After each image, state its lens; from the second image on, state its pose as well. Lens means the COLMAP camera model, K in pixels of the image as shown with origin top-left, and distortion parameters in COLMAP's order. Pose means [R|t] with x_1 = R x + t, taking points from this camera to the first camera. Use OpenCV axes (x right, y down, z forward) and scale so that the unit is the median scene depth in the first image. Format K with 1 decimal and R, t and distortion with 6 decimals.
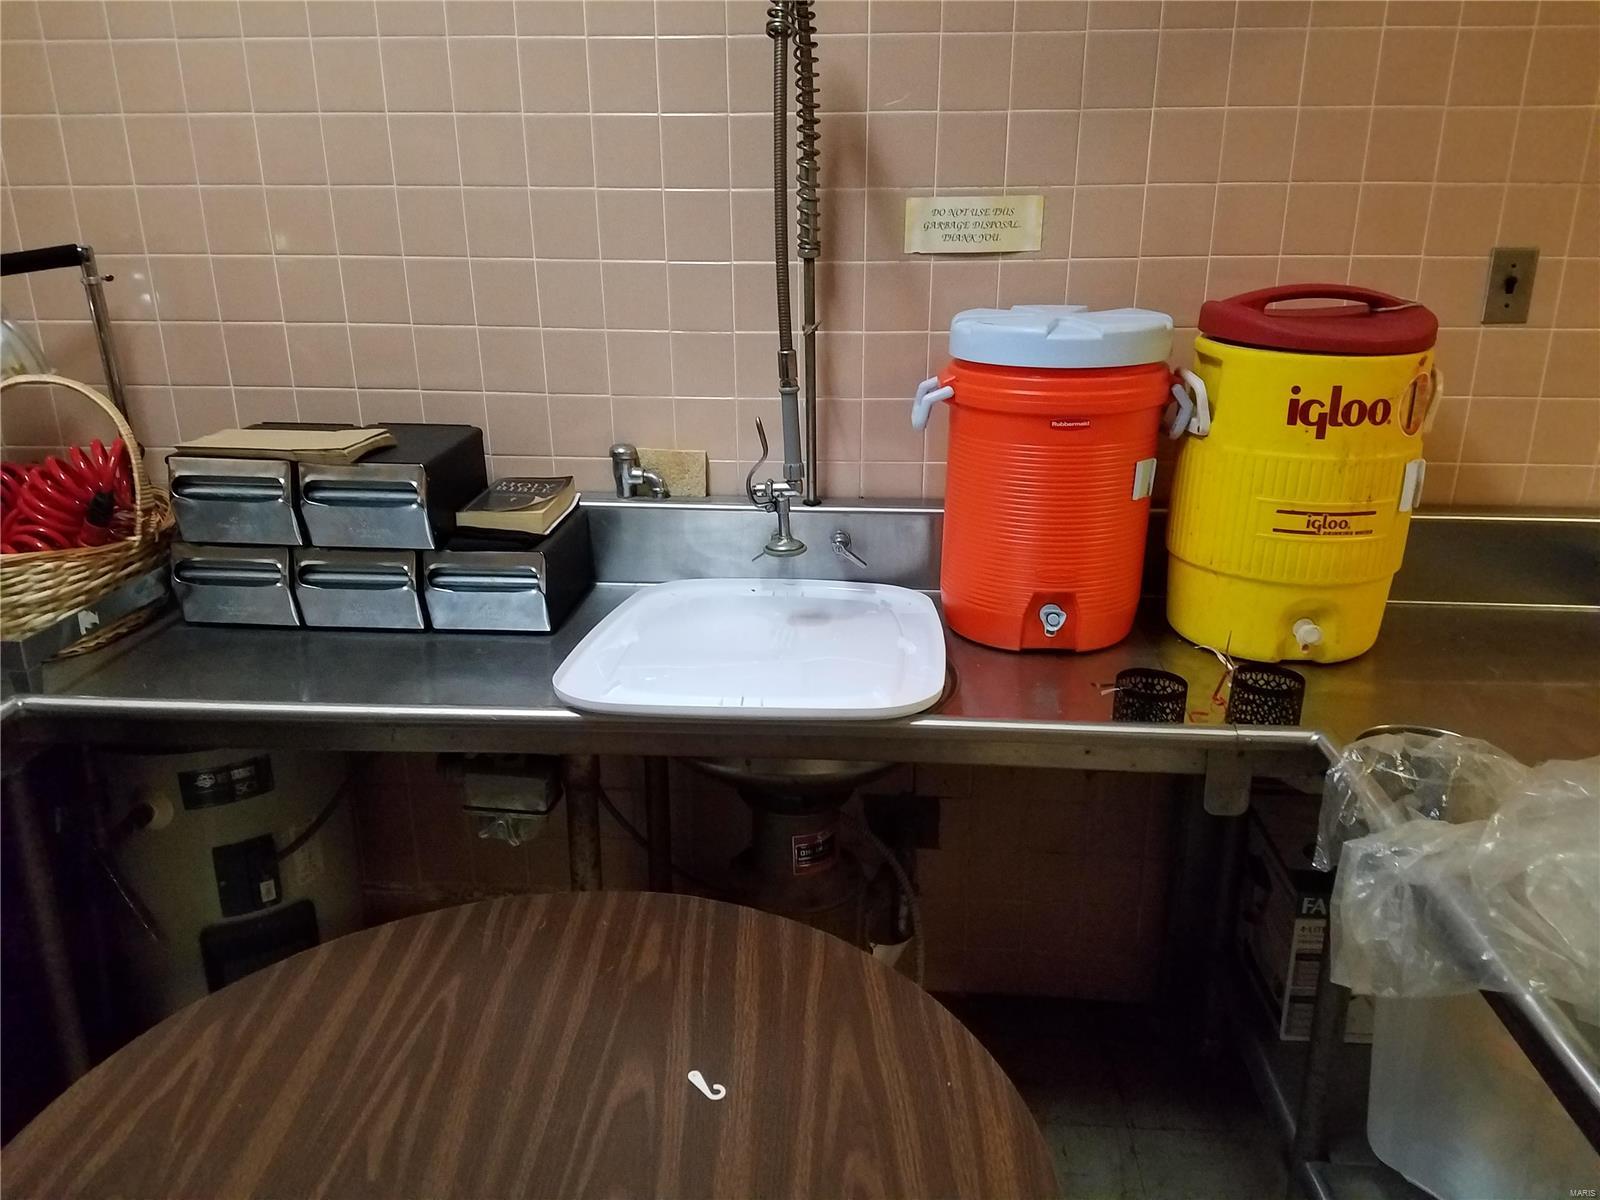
lens RADIAL K [[1203.7, 0, 800.4], [0, 1203.7, 598.8], [0, 0, 1]] dist [0.025032, -0.012030]
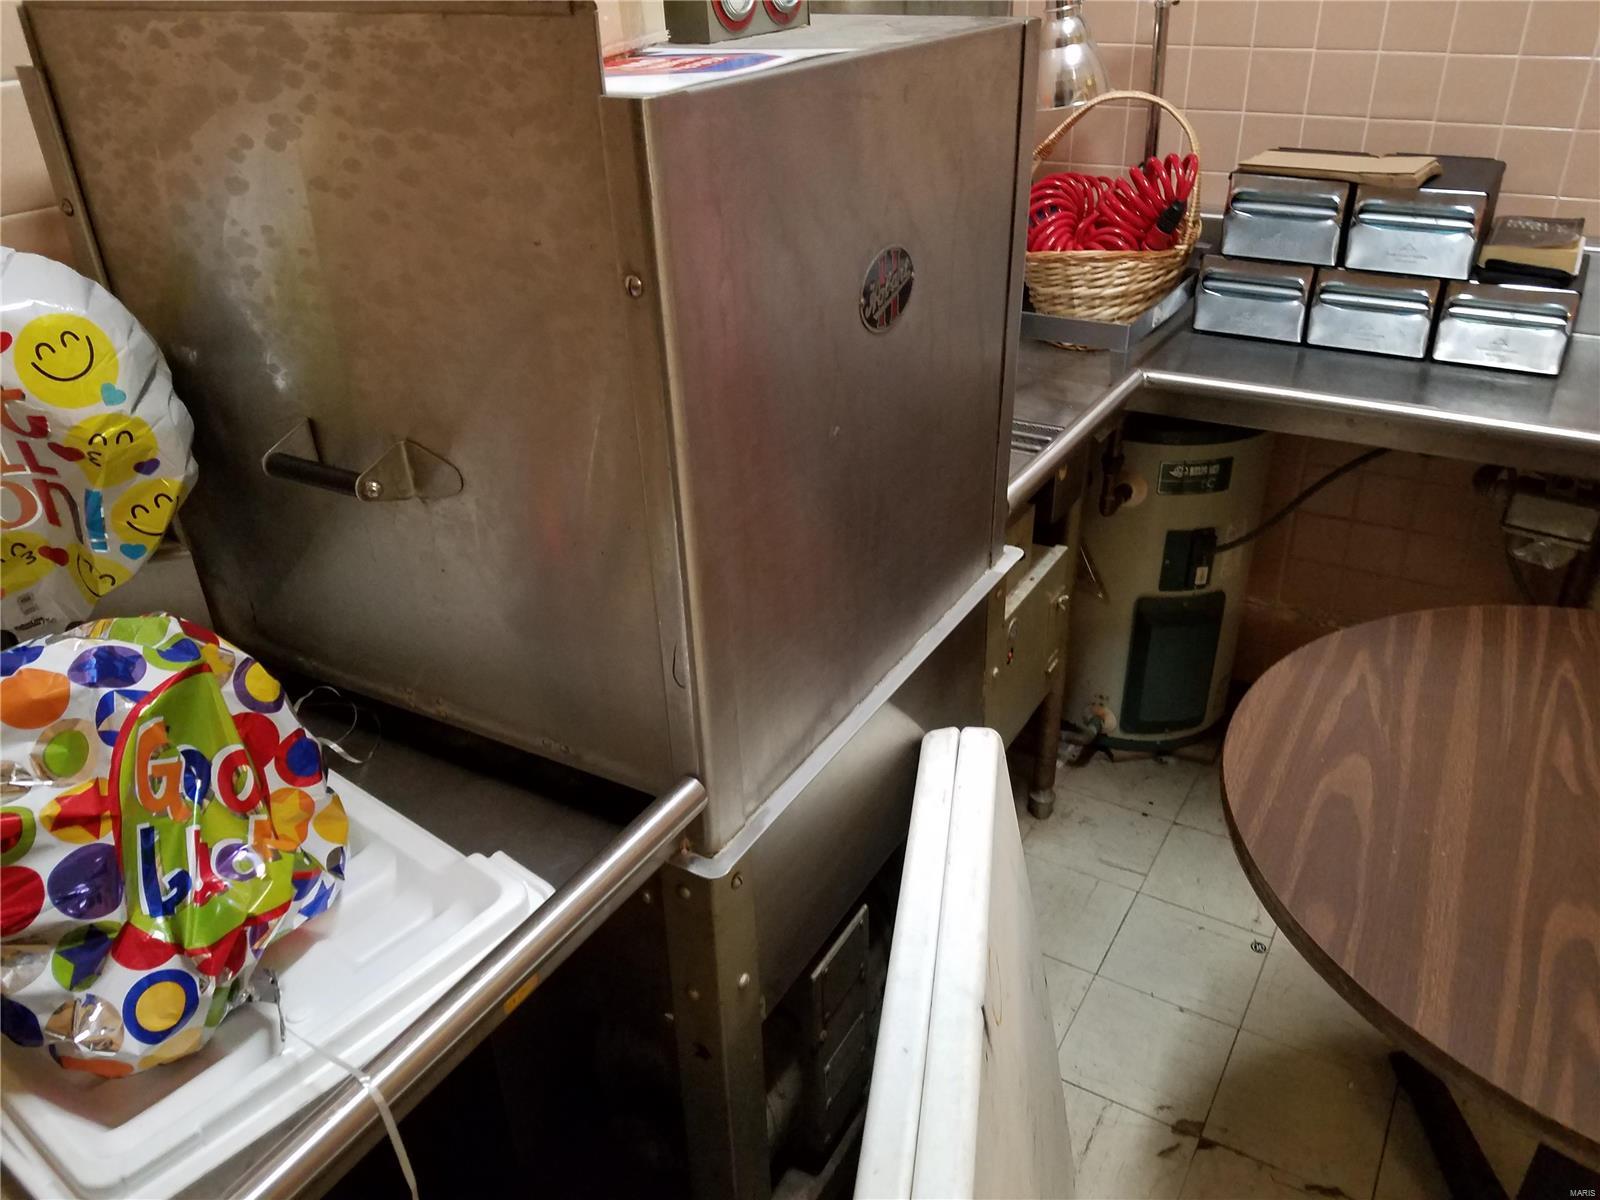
lens RADIAL K [[1203.7, 0, 800.3], [0, 1203.7, 601.4], [0, 0, 1]] dist [0.025032, -0.012030]
pose [[0.895020, 0.195105, -0.401090, -0.343965], [-0.119707, 0.971336, 0.205371, 0.081193], [0.429662, -0.135798, 0.892720, -0.210326]]
